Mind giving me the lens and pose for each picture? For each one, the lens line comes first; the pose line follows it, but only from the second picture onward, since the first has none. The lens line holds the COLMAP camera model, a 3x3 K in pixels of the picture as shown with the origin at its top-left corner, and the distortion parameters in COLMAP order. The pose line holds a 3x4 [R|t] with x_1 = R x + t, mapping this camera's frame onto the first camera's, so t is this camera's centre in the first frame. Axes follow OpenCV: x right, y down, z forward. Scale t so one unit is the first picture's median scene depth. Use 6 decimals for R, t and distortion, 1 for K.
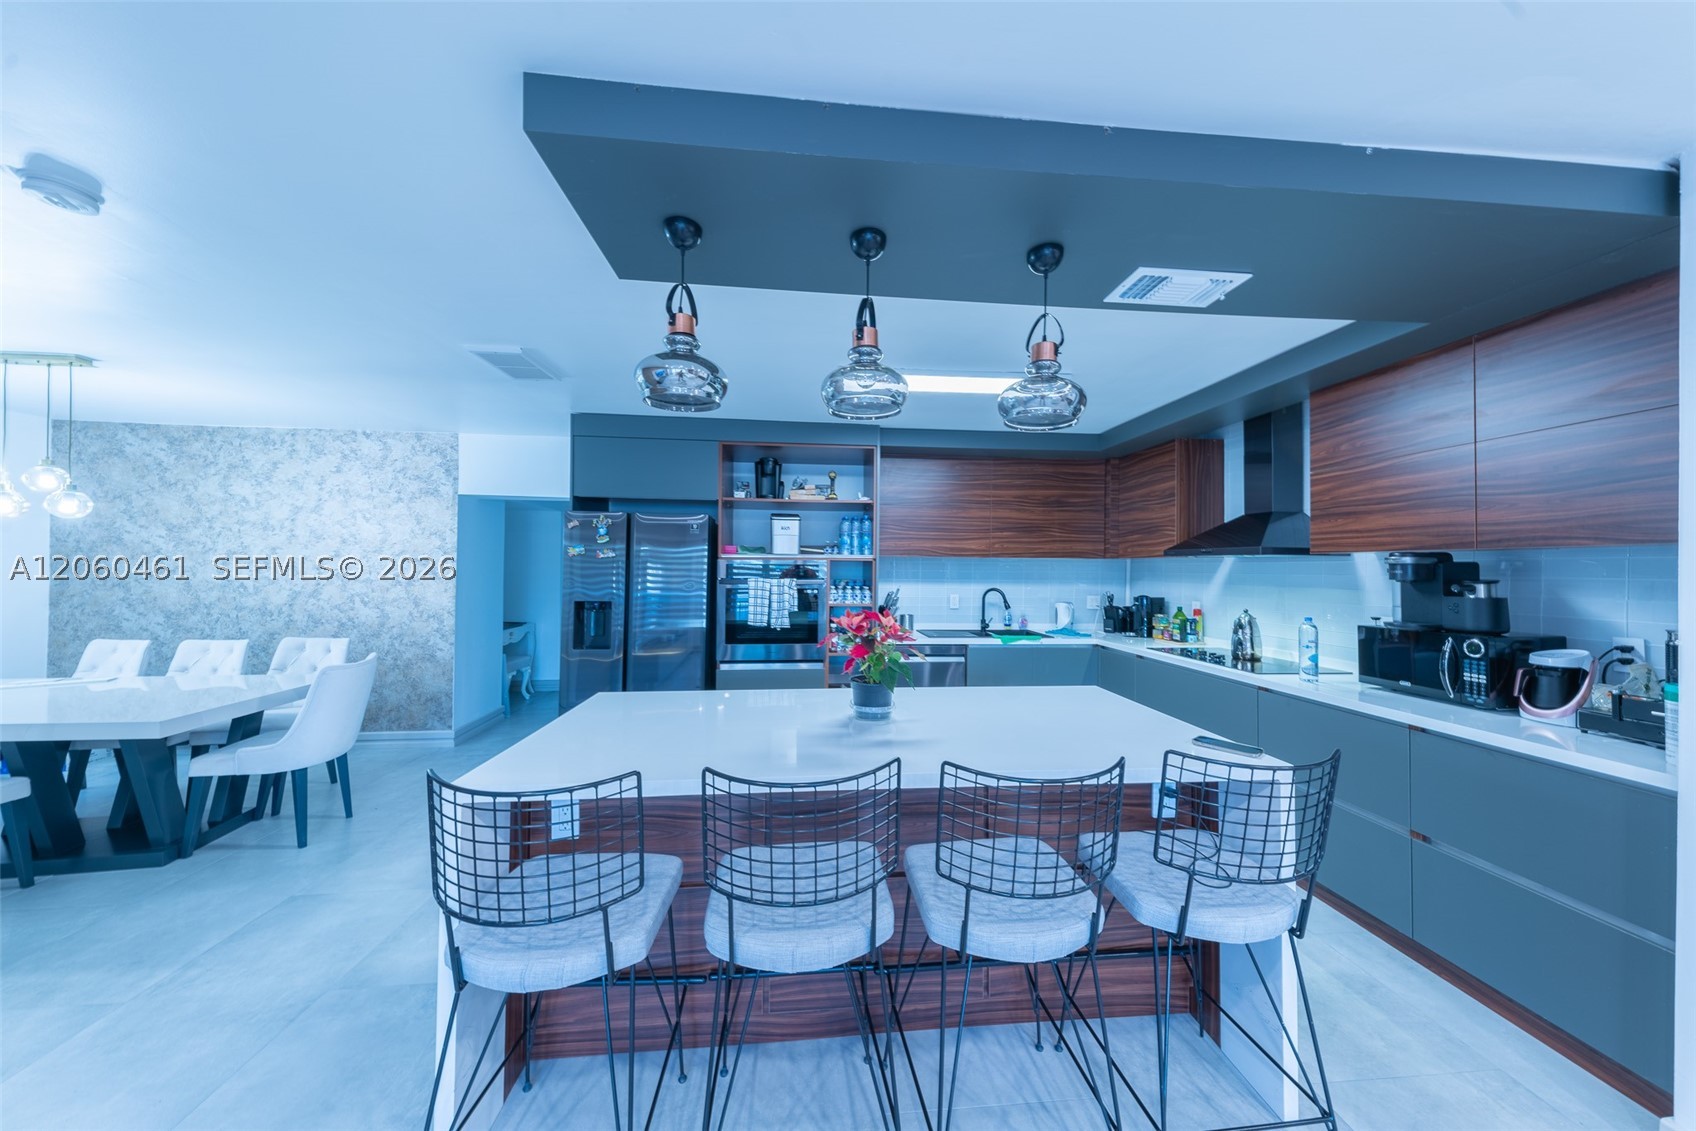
lens RADIAL K [[564.8, 0, 852.4], [0, 564.8, 558.5], [0, 0, 1]] dist [0.010486, -0.001255]
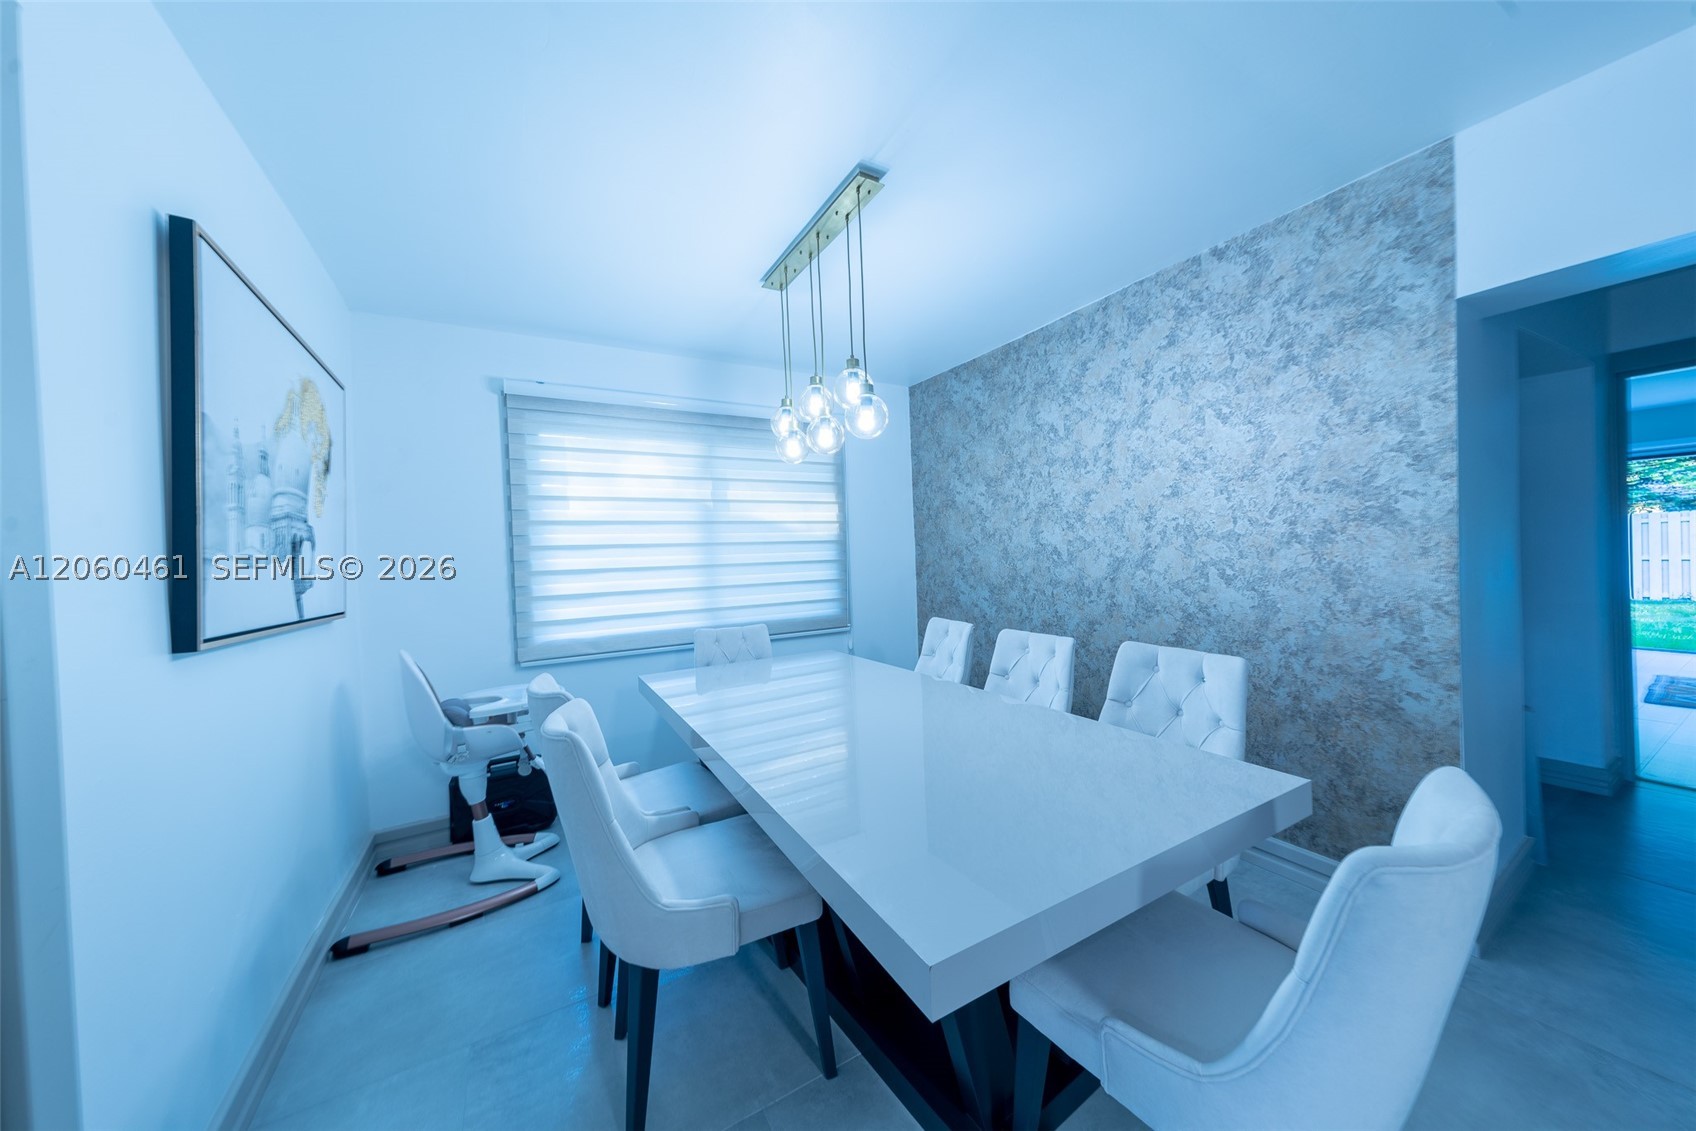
lens RADIAL K [[564.8, 0, 865.4], [0, 564.8, 562.7], [0, 0, 1]] dist [0.010486, -0.001255]
pose [[0.434524, -0.008484, -0.900620, -0.536778], [0.048590, 0.998720, 0.014036, 0.040308], [0.899349, -0.049860, 0.434380, 0.479289]]
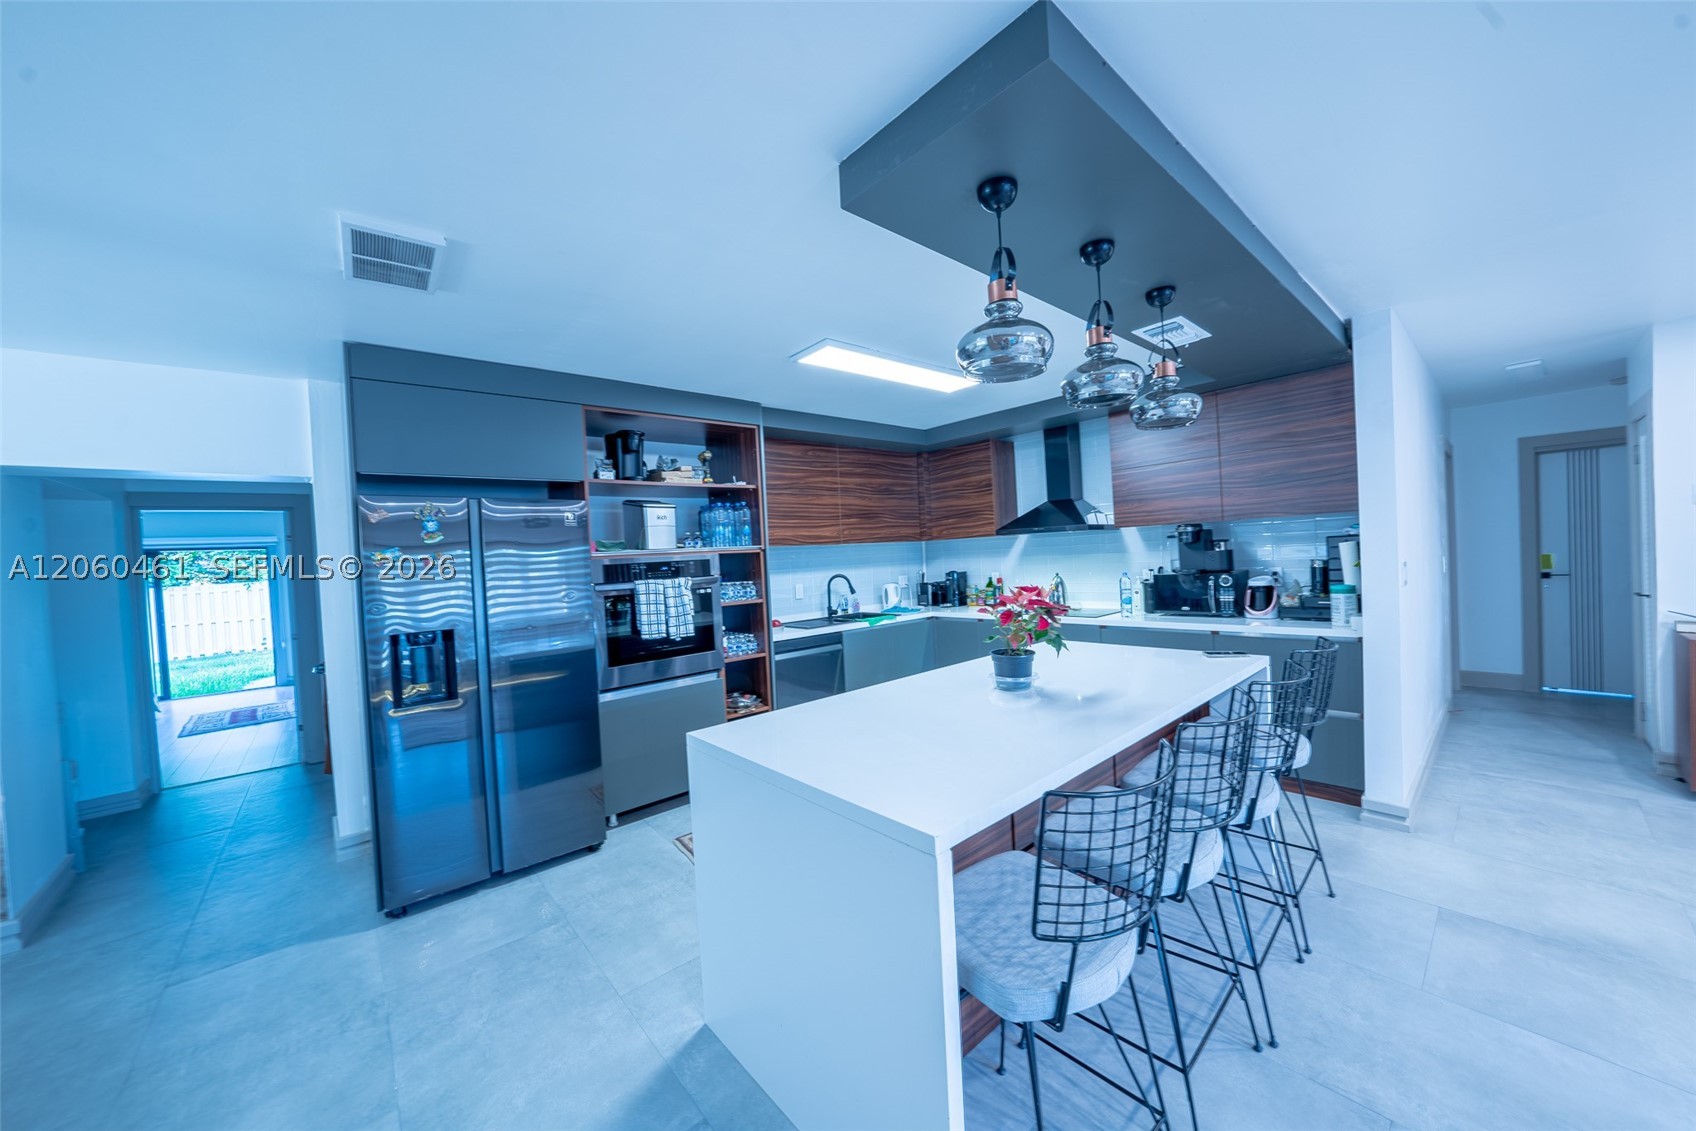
lens RADIAL K [[603.7, 0, 866.4], [0, 603.7, 562.4], [0, 0, 1]] dist [-0.000600, 0.000466]
pose [[0.806545, -0.060500, 0.588068, -0.390606], [0.051335, 0.998160, 0.032284, -0.002034], [-0.588939, 0.004149, 0.808167, 0.106475]]
